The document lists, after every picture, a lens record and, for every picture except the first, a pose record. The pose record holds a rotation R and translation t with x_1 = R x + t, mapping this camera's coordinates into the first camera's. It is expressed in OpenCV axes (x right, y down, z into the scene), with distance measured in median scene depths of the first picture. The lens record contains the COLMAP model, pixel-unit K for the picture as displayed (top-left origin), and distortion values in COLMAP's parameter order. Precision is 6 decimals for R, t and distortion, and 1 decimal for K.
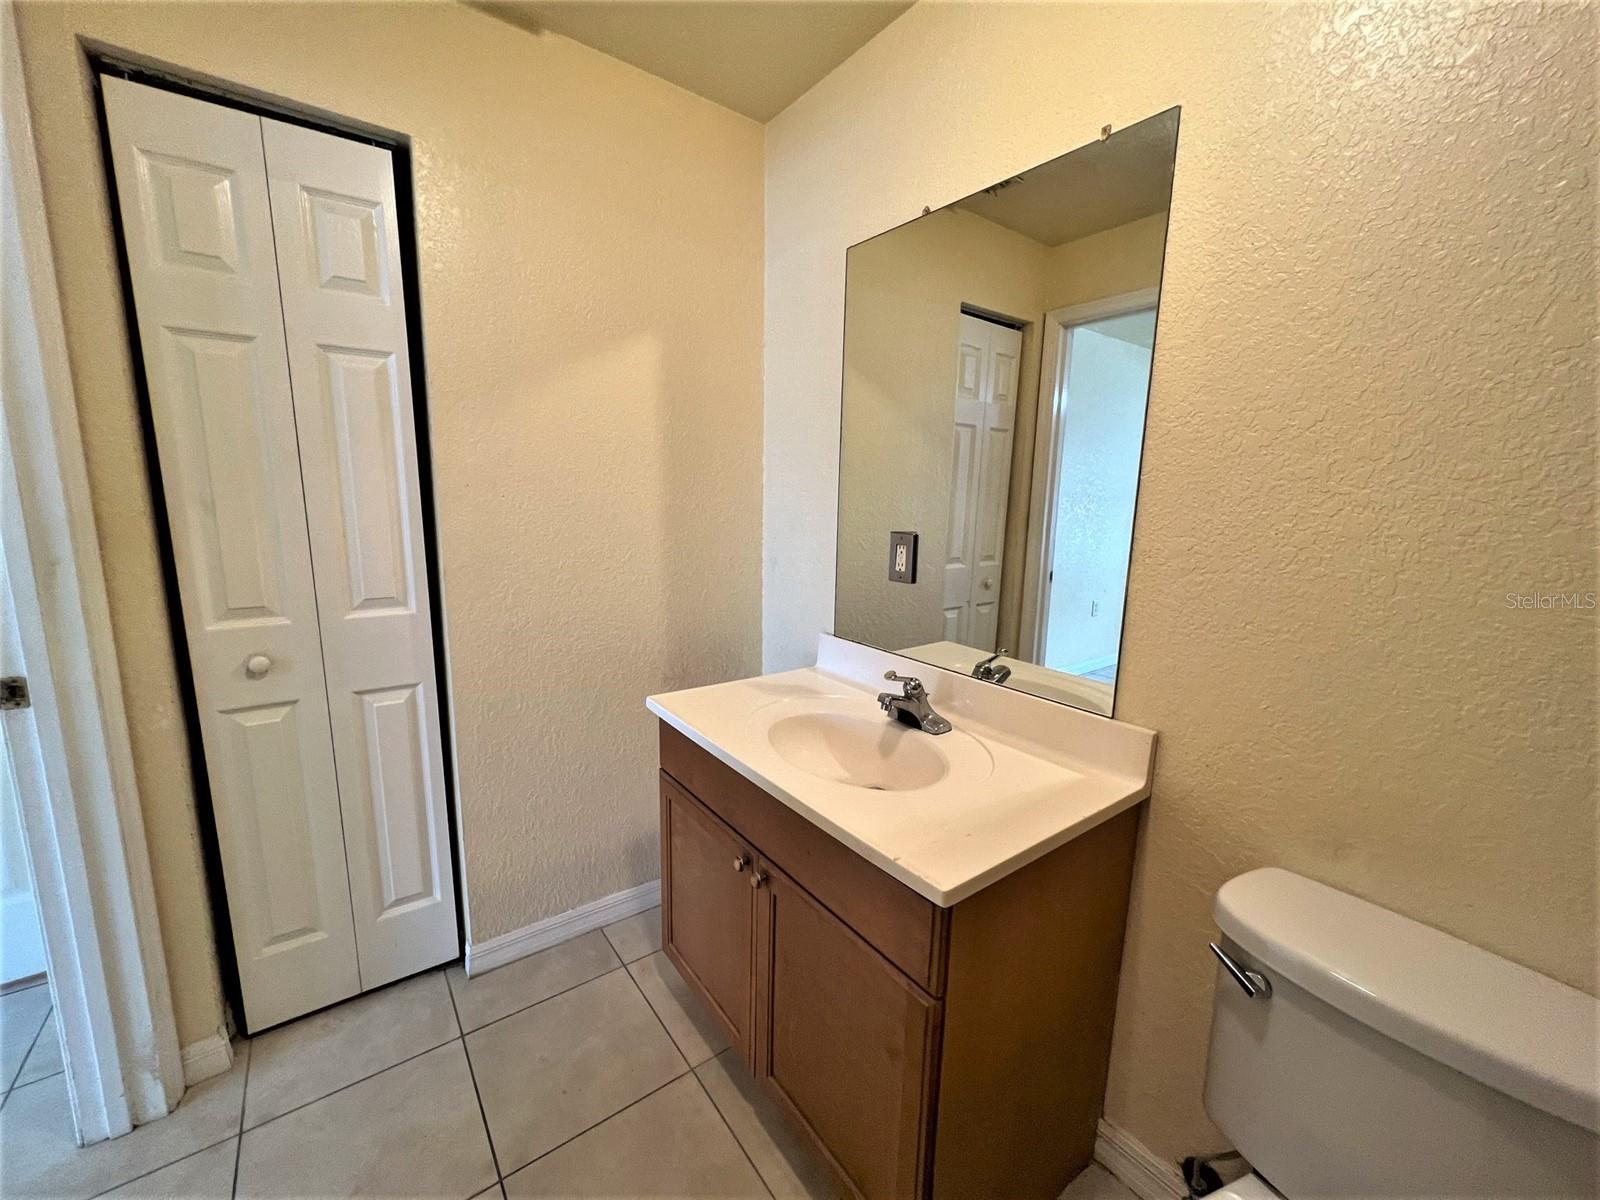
lens RADIAL K [[640.3, 0, 800.0], [0, 640.3, 599.8], [0, 0, 1]] dist [-0.001061, -0.000042]
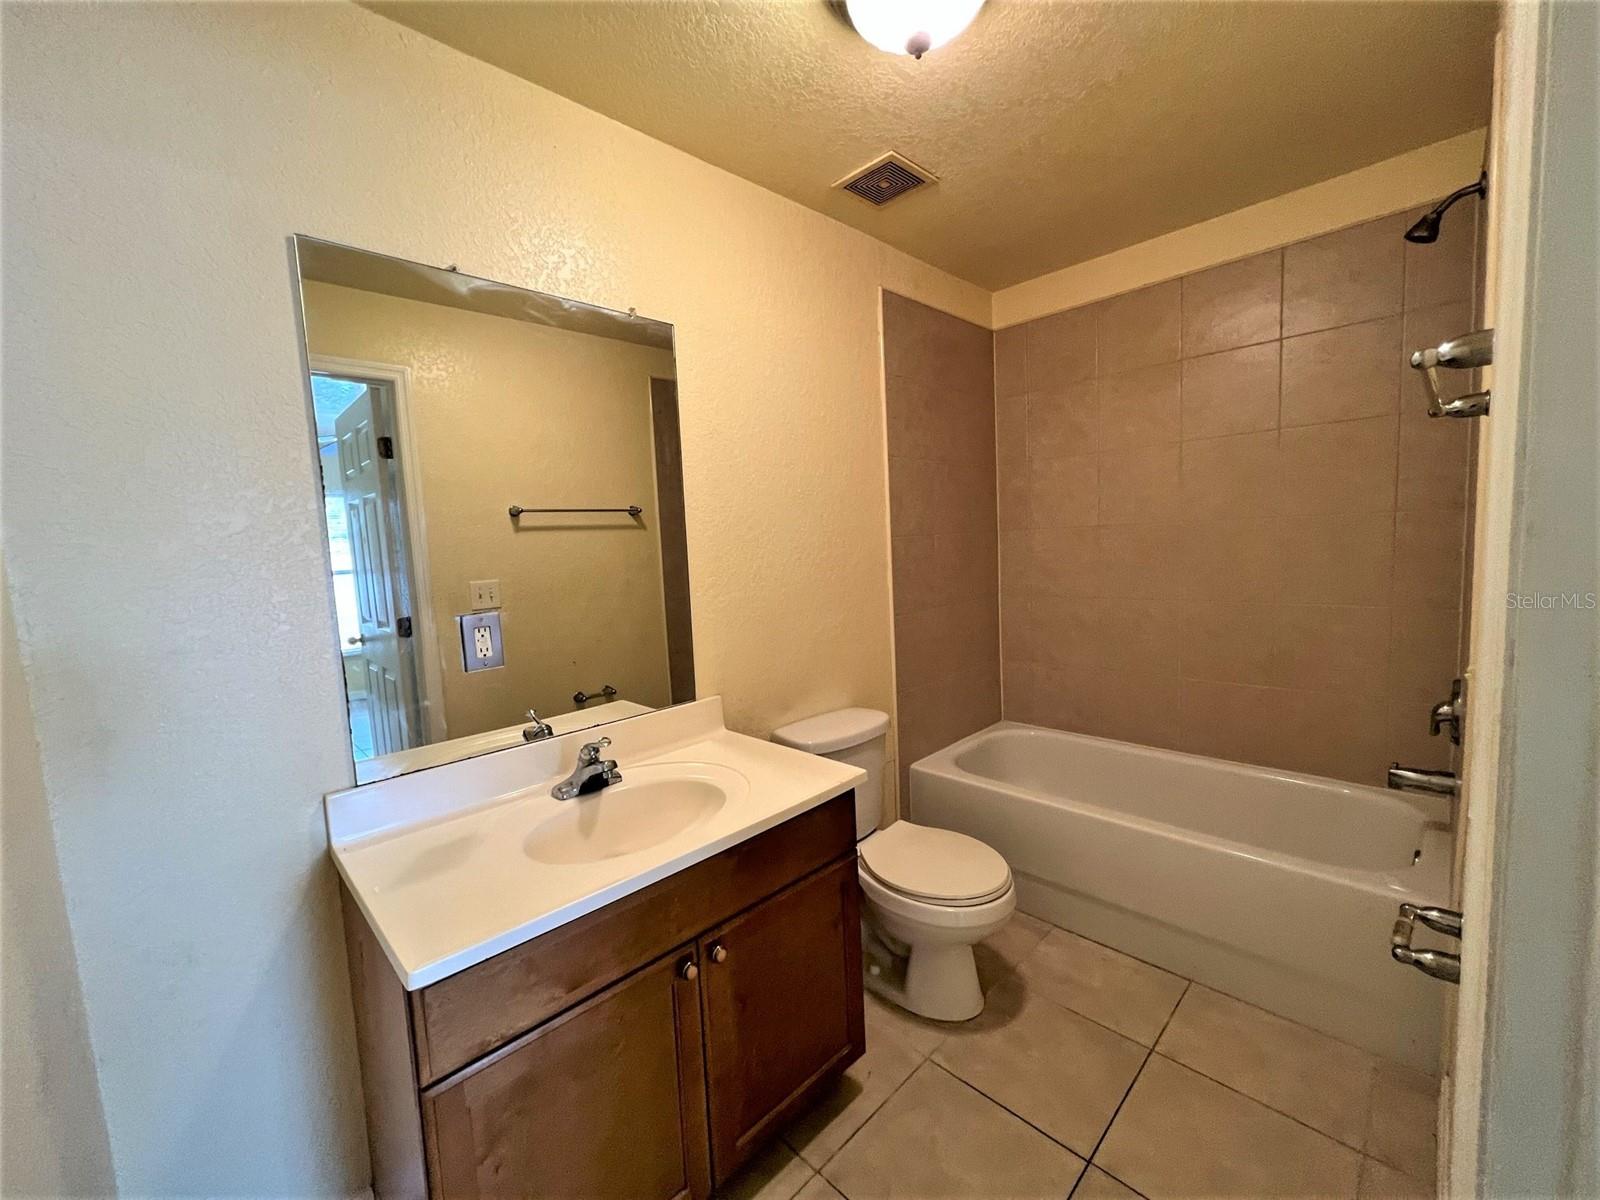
lens RADIAL K [[640.3, 0, 808.1], [0, 640.3, 603.7], [0, 0, 1]] dist [-0.001061, -0.000042]
pose [[-0.130597, -0.110085, 0.985305, -0.827853], [0.208732, 0.968488, 0.135873, -0.155520], [-0.969214, 0.223410, -0.103503, 0.700148]]
